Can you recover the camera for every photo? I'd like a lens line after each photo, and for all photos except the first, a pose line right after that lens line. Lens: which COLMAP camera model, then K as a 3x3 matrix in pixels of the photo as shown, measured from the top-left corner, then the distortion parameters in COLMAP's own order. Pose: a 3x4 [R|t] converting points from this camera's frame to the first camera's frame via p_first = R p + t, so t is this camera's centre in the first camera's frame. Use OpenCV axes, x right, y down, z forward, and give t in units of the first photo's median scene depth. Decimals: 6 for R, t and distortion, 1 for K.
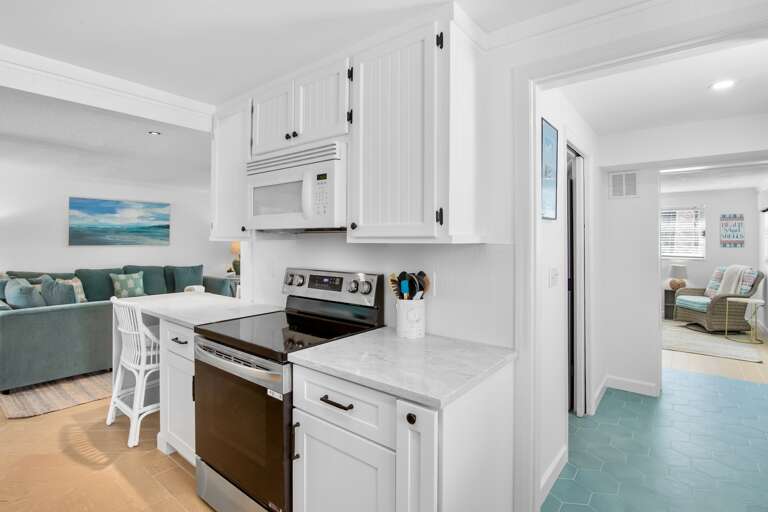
lens RADIAL K [[382.6, 0, 377.2], [0, 382.6, 236.2], [0, 0, 1]] dist [-0.016173, -0.000076]
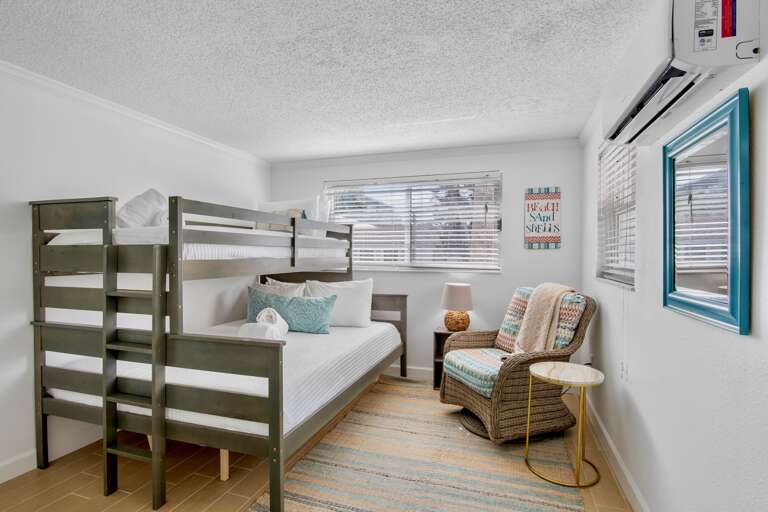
lens RADIAL K [[382.6, 0, 384.3], [0, 382.6, 257.7], [0, 0, 1]] dist [-0.016173, -0.000076]
pose [[0.937673, -0.002309, 0.347511, 0.554930], [-0.003993, 0.999840, 0.017420, 0.033361], [-0.347496, -0.017721, 0.937514, 0.582845]]
